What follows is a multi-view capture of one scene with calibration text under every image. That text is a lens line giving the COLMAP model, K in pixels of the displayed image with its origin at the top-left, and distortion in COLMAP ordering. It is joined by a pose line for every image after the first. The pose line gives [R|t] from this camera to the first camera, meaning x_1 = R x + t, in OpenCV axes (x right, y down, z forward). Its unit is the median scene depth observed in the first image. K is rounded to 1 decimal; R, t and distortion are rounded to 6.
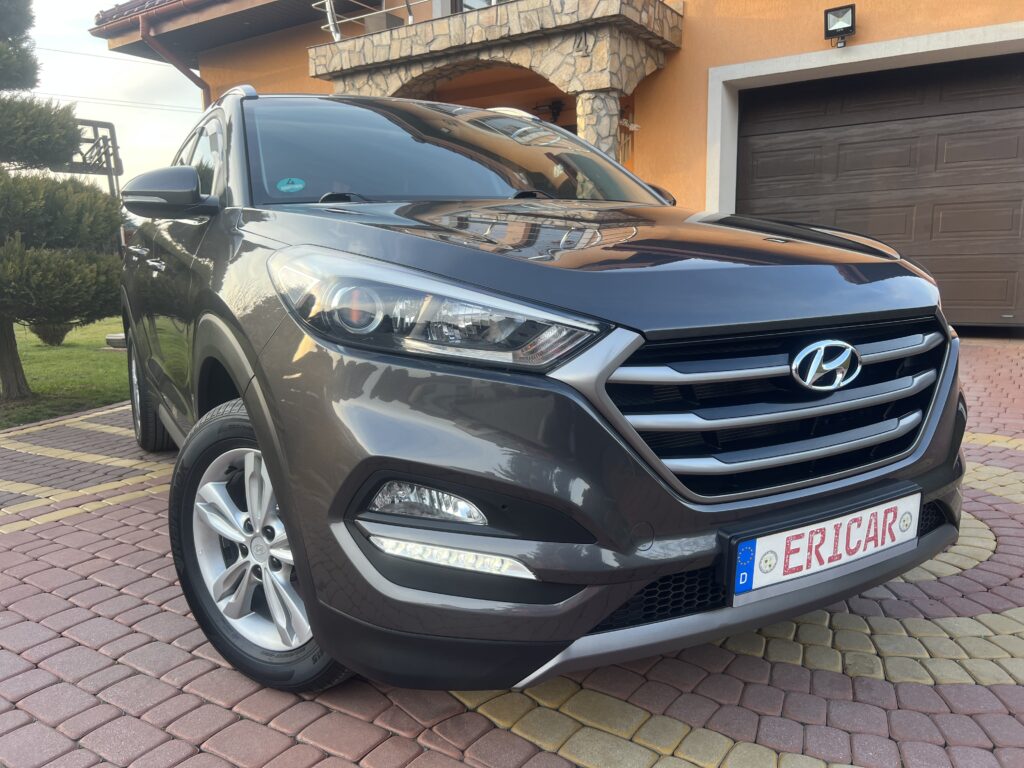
lens RADIAL K [[770.1, 0, 512.0], [0, 770.1, 384.0], [0, 0, 1]] dist [0.060131, -0.041348]
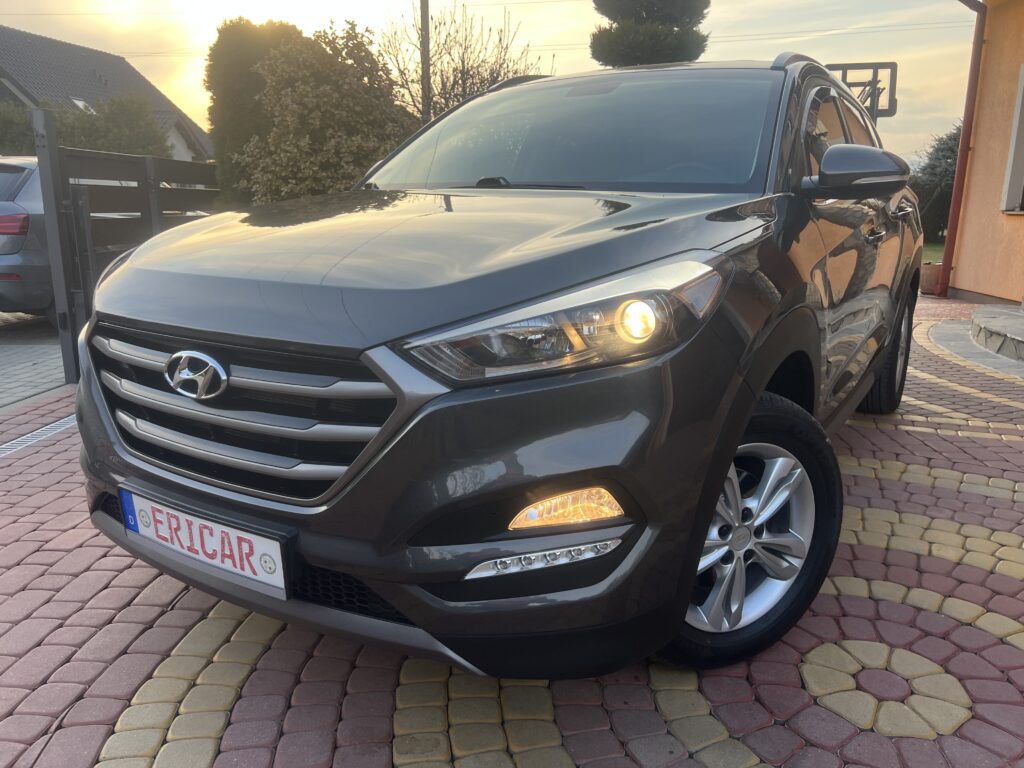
lens RADIAL K [[767.3, 0, 516.0], [0, 767.3, 380.8], [0, 0, 1]] dist [0.034165, -0.007801]
pose [[0.461854, 0.229526, -0.856743, 1.301757], [-0.159813, 0.971662, 0.174161, -0.231873], [0.872440, 0.056481, 0.485447, 0.747932]]
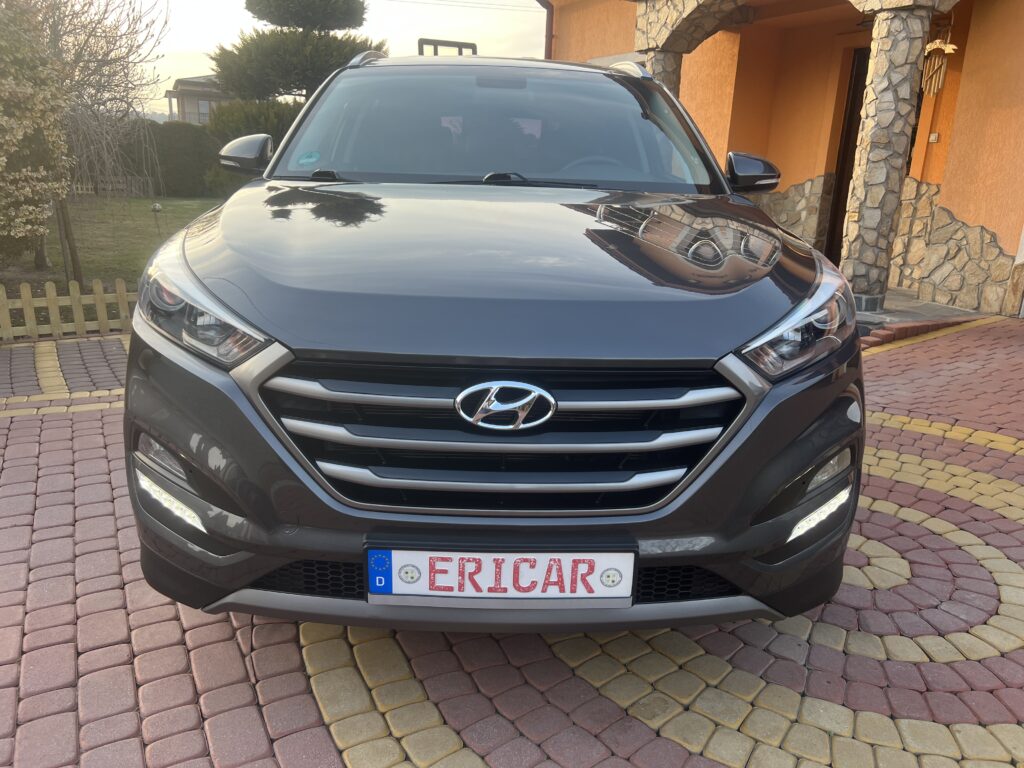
lens RADIAL K [[767.3, 0, 516.0], [0, 767.3, 380.8], [0, 0, 1]] dist [0.034165, -0.007801]
pose [[0.877171, 0.180583, -0.444928, 0.730788], [-0.130644, 0.981387, 0.140752, -0.168095], [0.462064, -0.065337, 0.884437, 0.115989]]
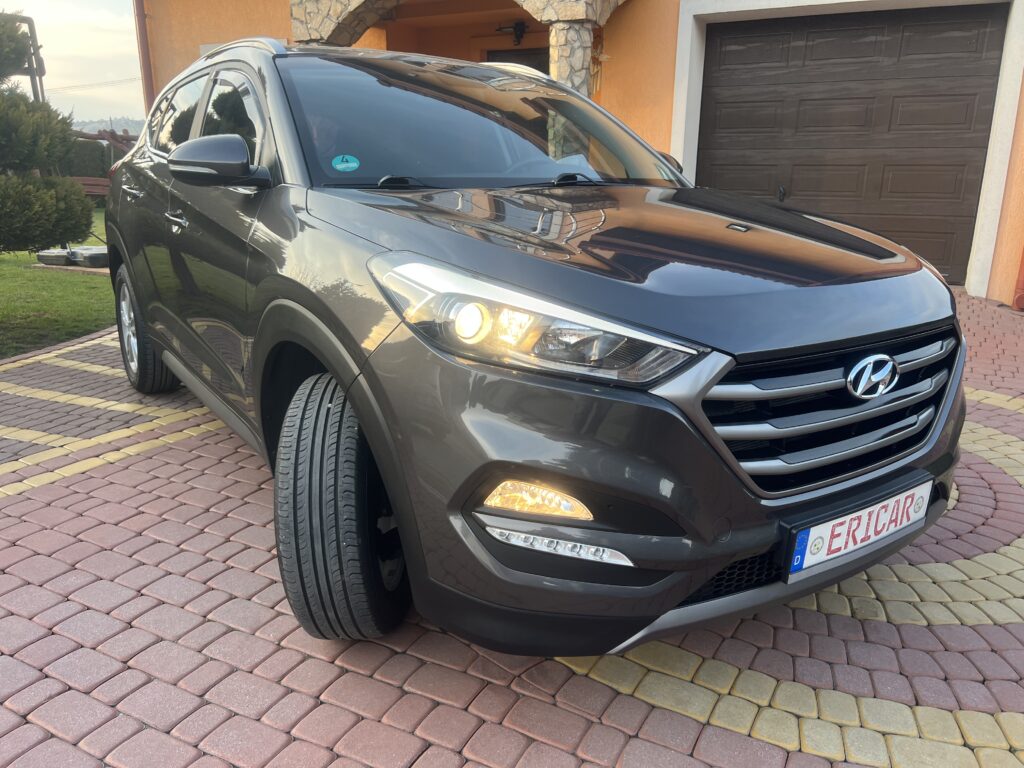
lens RADIAL K [[767.3, 0, 516.0], [0, 767.3, 380.8], [0, 0, 1]] dist [0.034165, -0.007801]
pose [[0.995595, -0.002669, 0.093718, -0.207067], [-0.008102, 0.993406, 0.114360, -0.124757], [-0.093405, -0.114615, 0.989009, -0.088697]]
